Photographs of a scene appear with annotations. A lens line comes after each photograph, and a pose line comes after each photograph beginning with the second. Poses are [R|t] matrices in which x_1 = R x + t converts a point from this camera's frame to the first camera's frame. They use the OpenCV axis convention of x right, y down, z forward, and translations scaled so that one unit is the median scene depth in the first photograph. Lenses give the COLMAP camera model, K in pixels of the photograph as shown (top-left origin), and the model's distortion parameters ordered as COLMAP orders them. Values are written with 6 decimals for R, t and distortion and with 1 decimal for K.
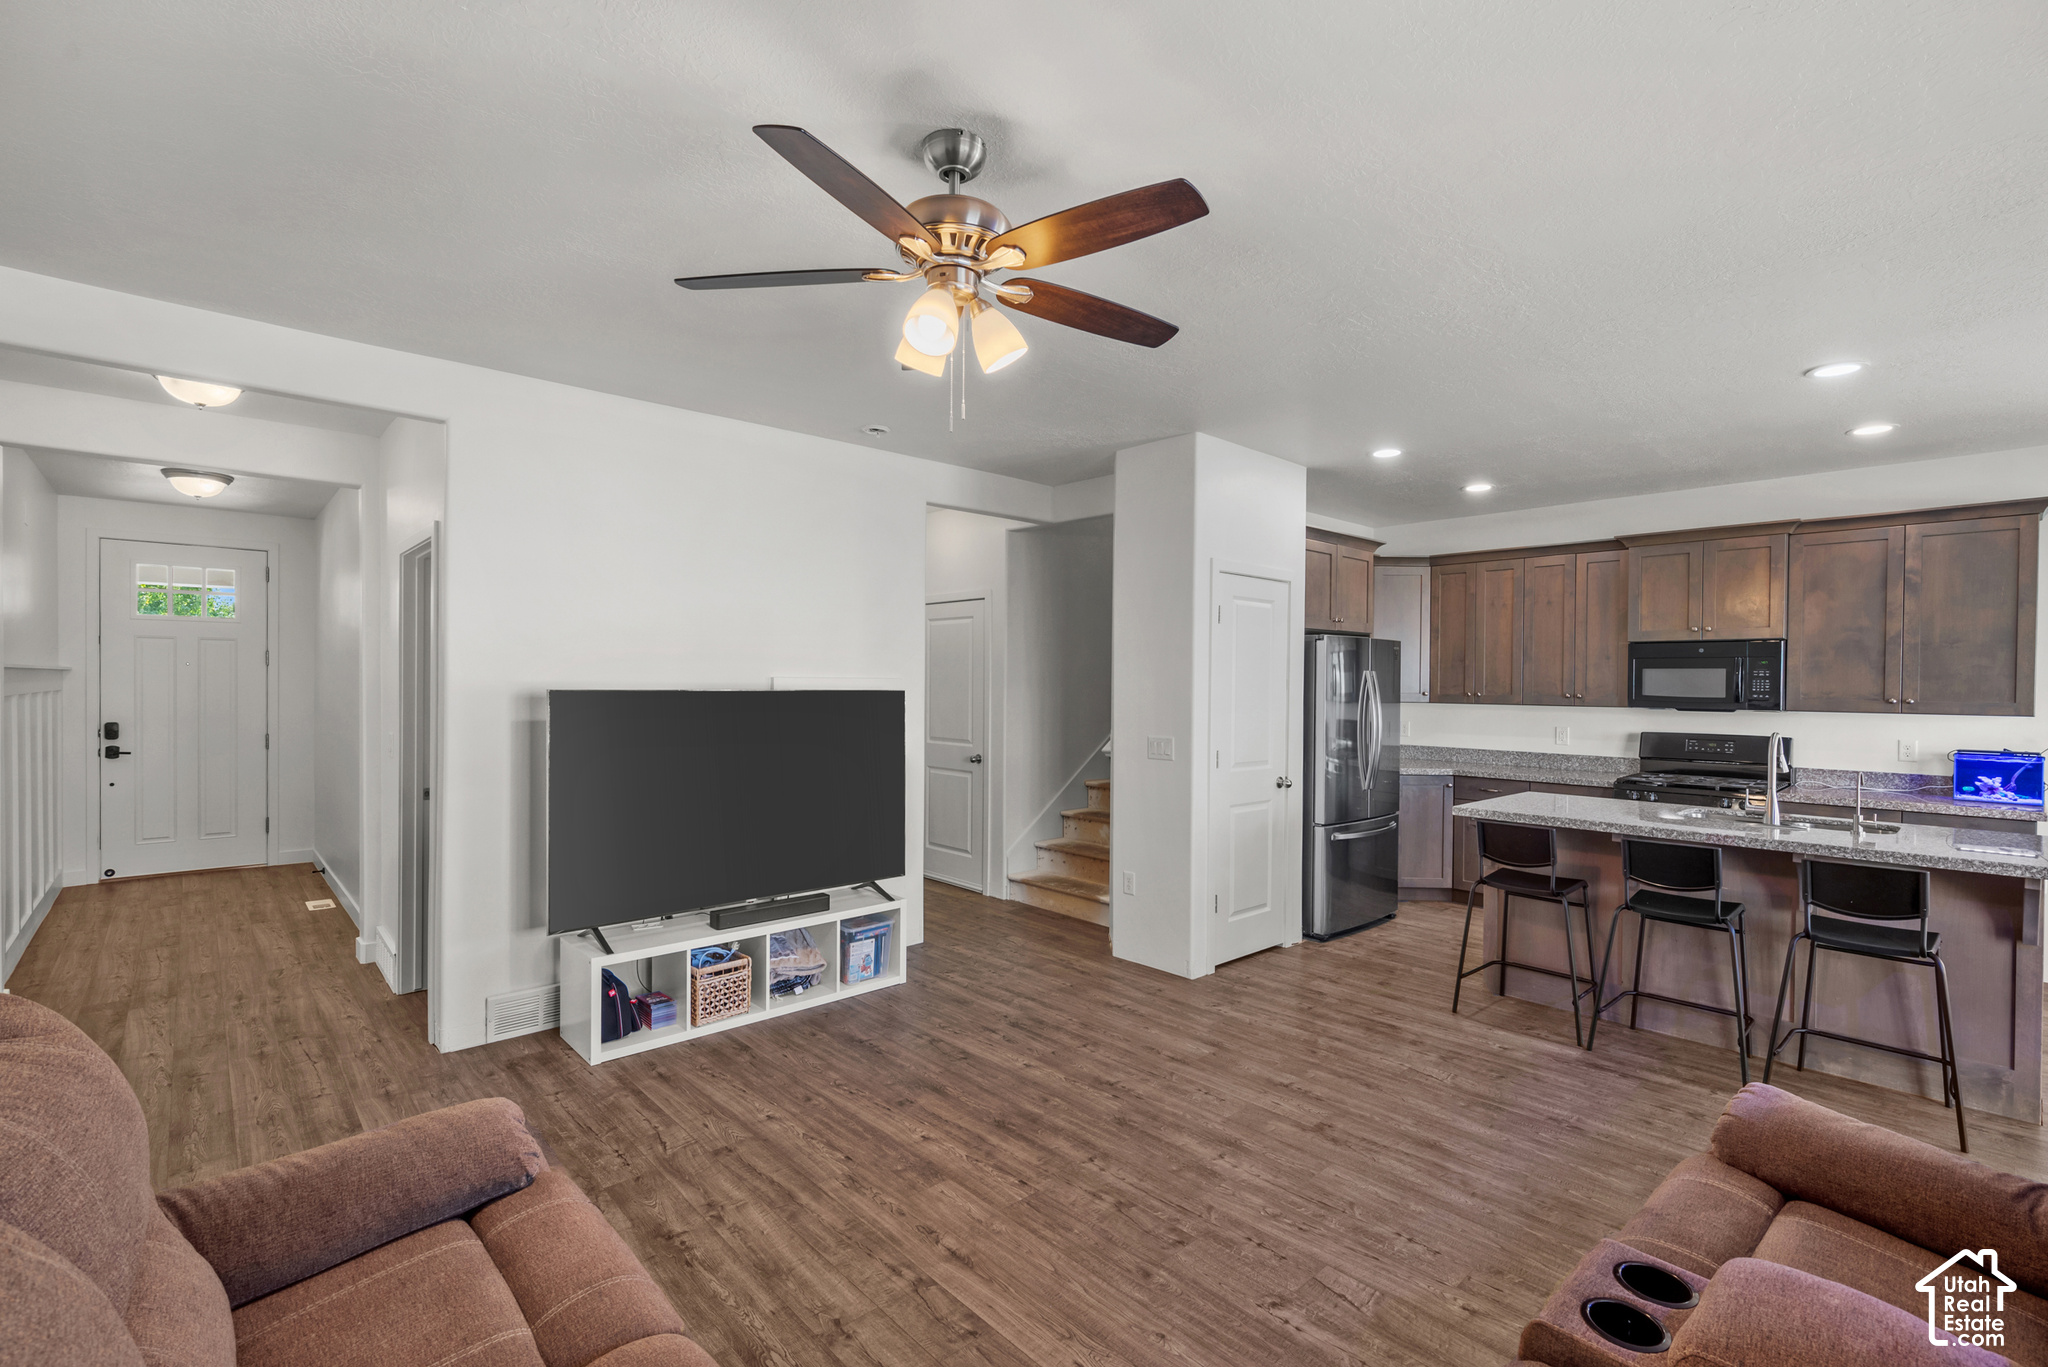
lens RADIAL K [[907.9, 0, 1024.0], [0, 907.9, 683.5], [0, 0, 1]] dist [-0.000698, -0.000167]
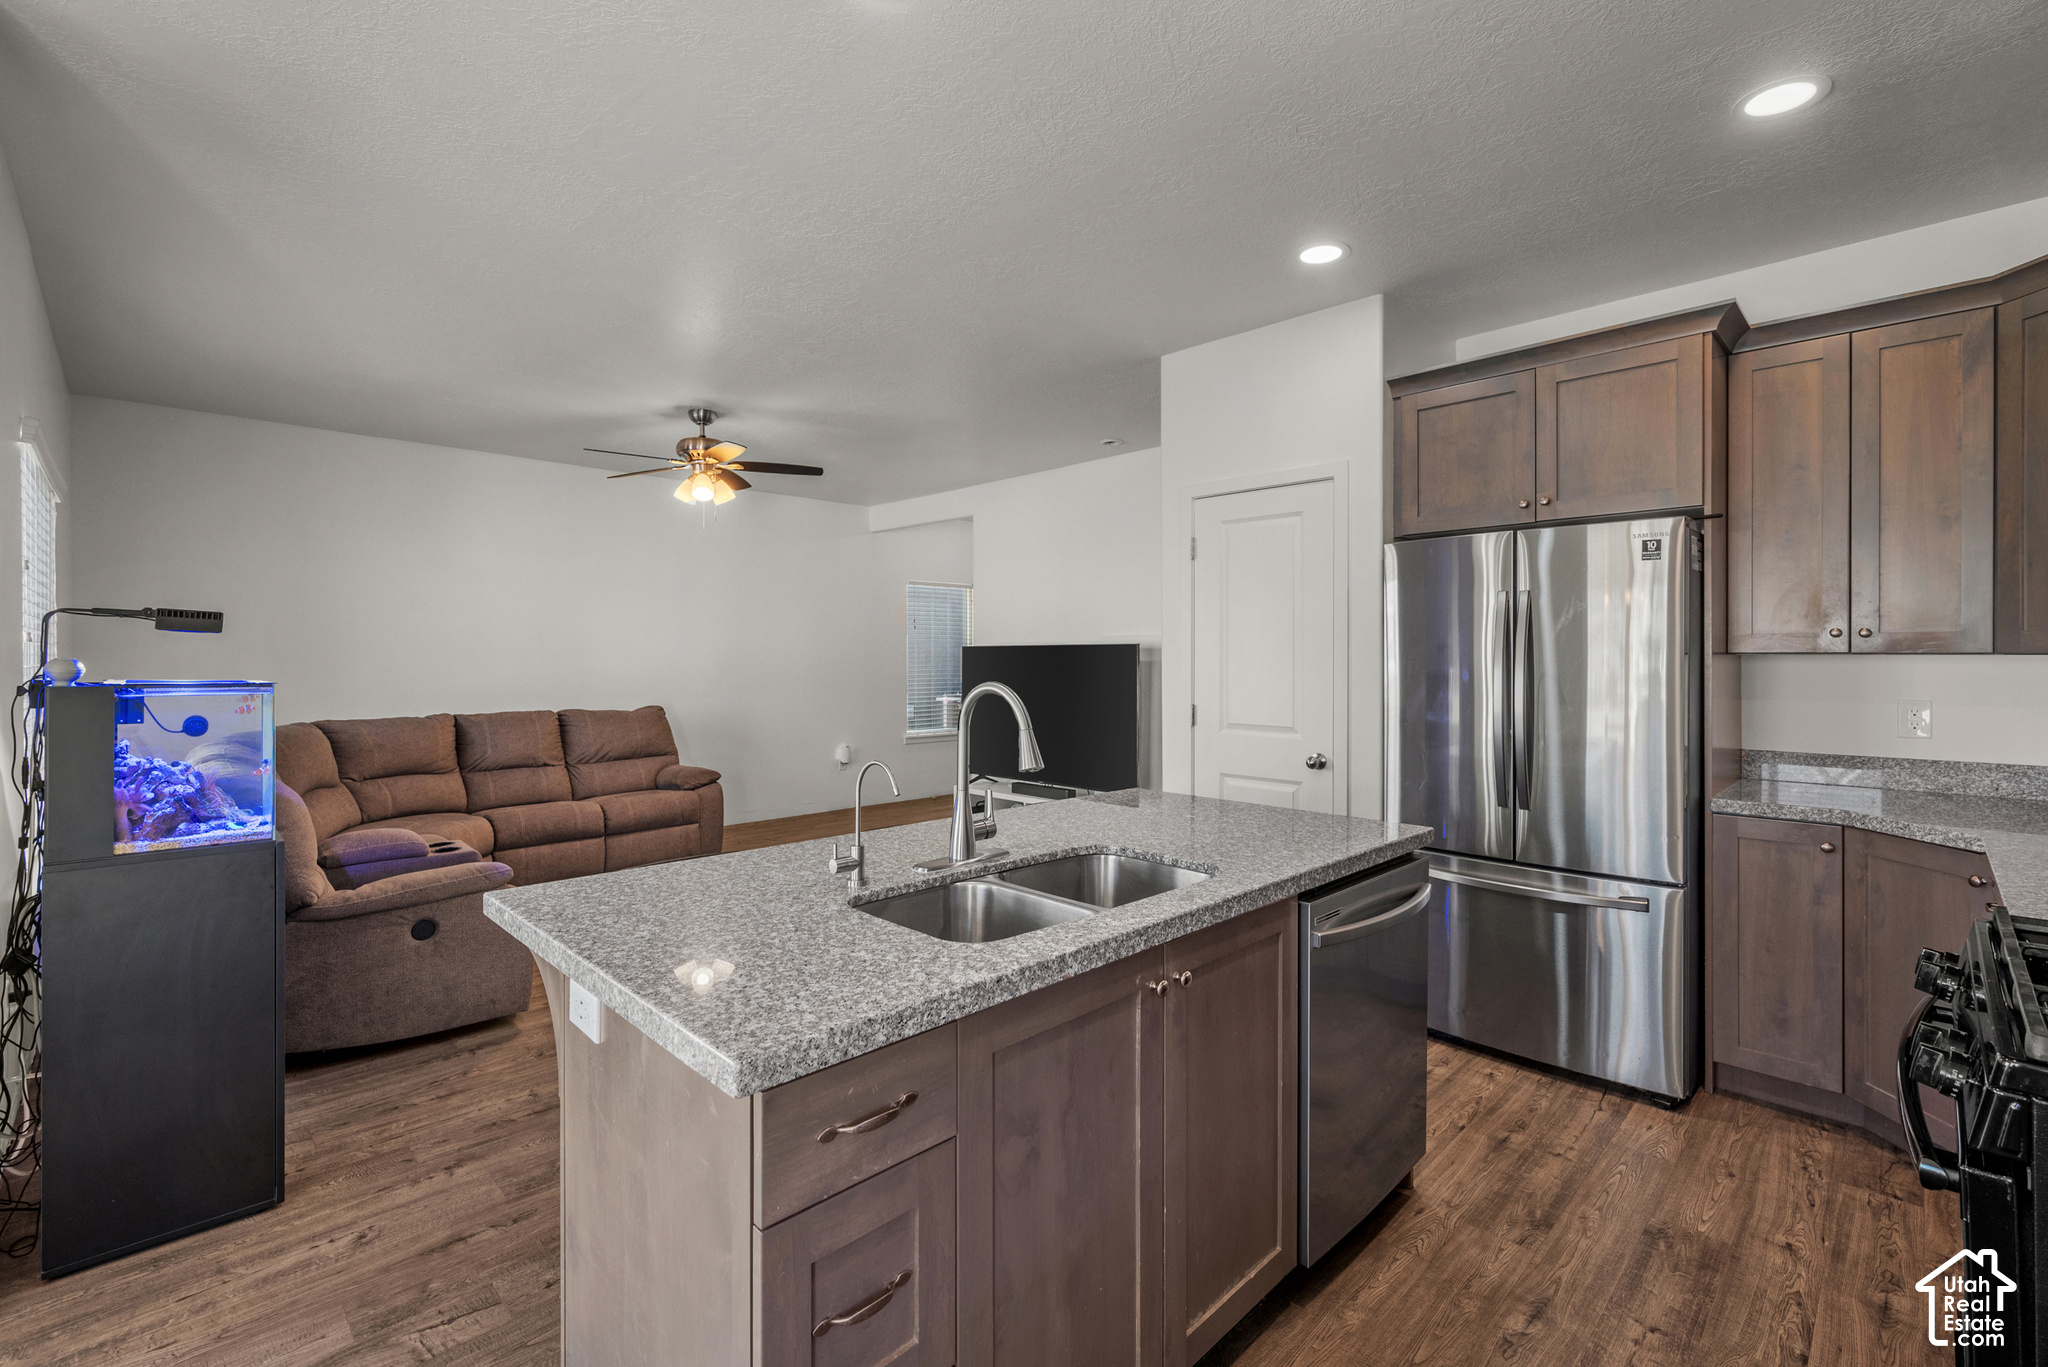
lens RADIAL K [[907.9, 0, 1024.0], [0, 907.9, 683.5], [0, 0, 1]] dist [-0.000698, -0.000167]
pose [[0.040887, 0.018014, -0.999001, 0.895701], [0.006259, 0.999813, 0.018285, 0.026550], [0.999144, -0.007000, 0.040767, 0.672054]]
